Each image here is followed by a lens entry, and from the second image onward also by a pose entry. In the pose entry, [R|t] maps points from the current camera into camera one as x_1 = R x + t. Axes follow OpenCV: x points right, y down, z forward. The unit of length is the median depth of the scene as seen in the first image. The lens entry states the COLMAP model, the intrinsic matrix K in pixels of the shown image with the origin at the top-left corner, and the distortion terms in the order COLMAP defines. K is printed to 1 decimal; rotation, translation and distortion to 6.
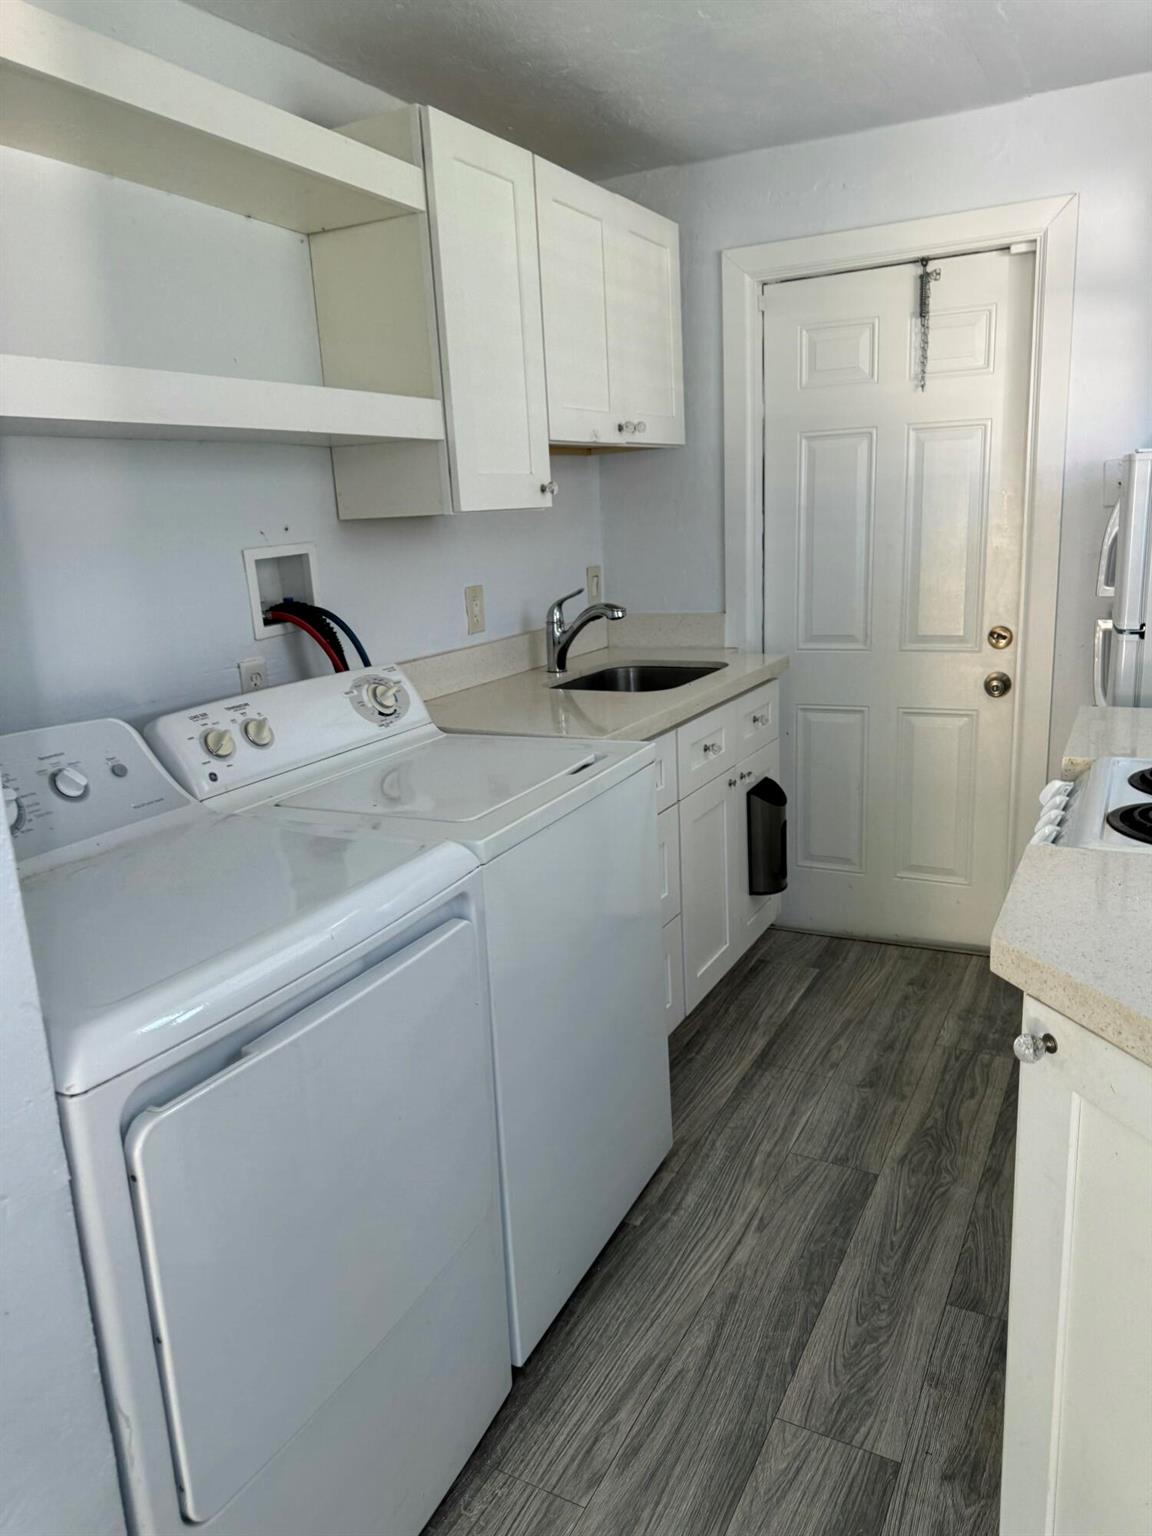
lens RADIAL K [[1096.1, 0, 569.2], [0, 1096.1, 766.5], [0, 0, 1]] dist [-0.001643, -0.005148]
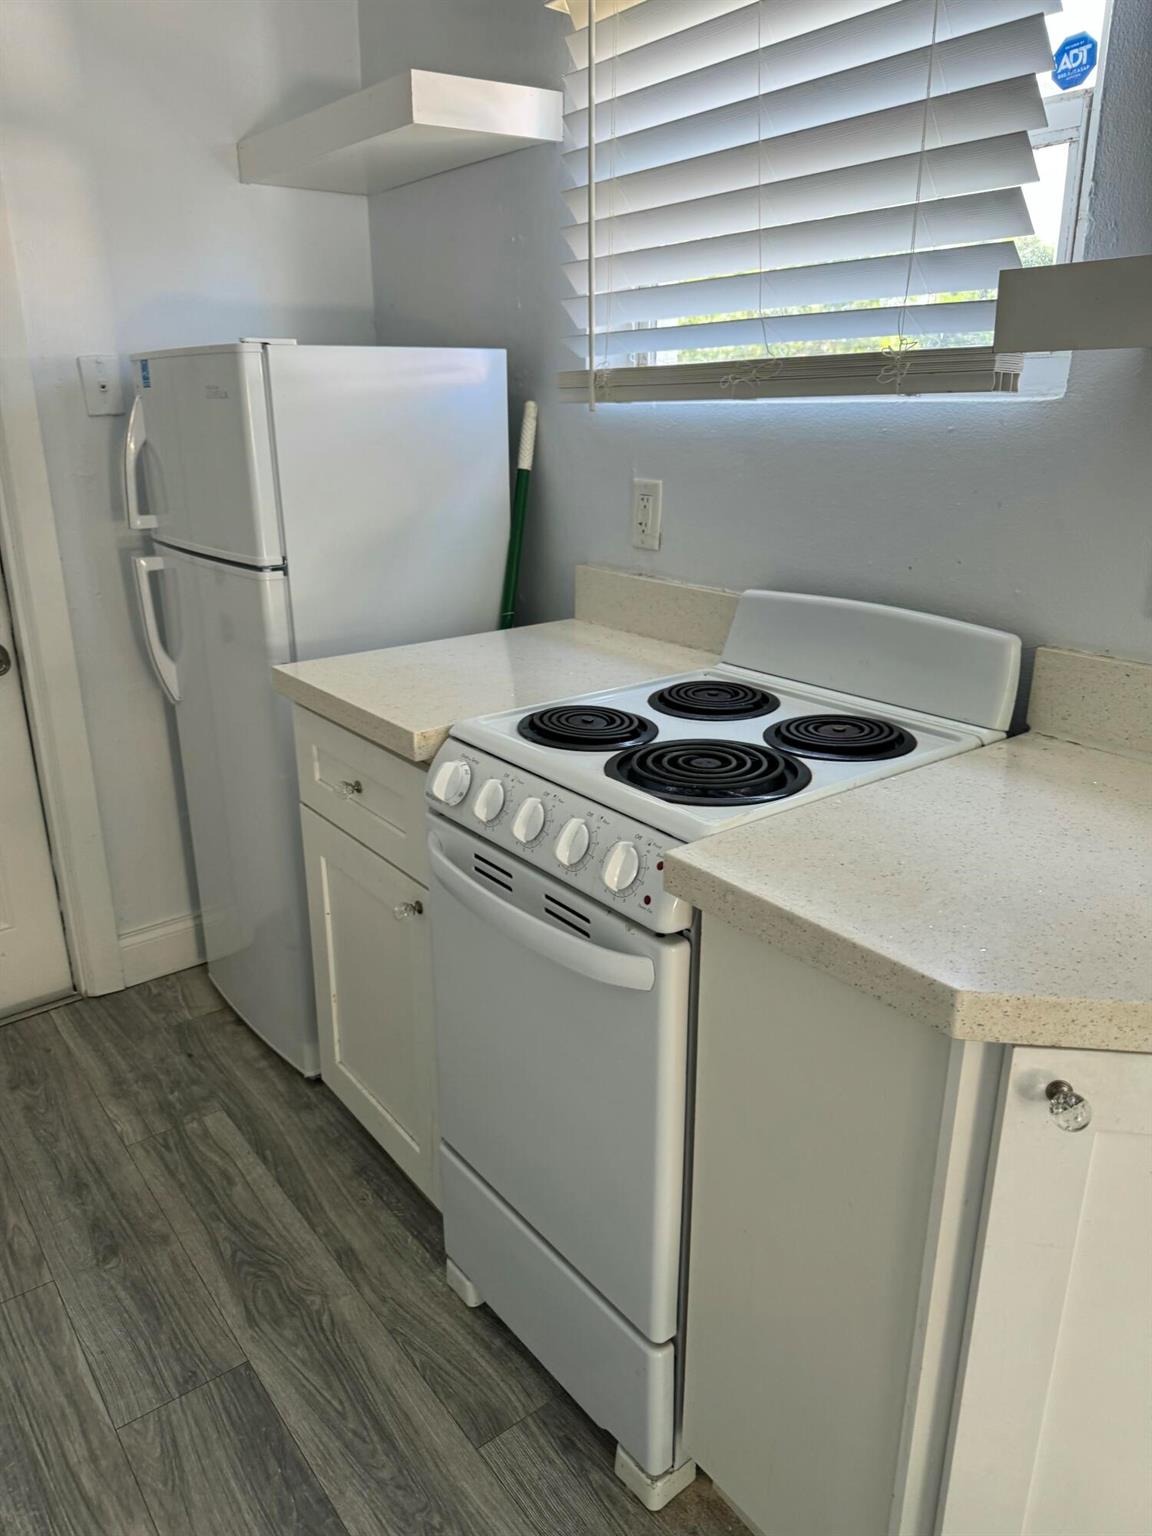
lens RADIAL K [[1096.1, 0, 569.2], [0, 1096.1, 766.5], [0, 0, 1]] dist [-0.001643, -0.005148]
pose [[0.415672, -0.252946, 0.873633, -0.149257], [0.199714, 0.962490, 0.183649, -0.085198], [-0.887317, 0.098139, 0.450597, 0.439948]]
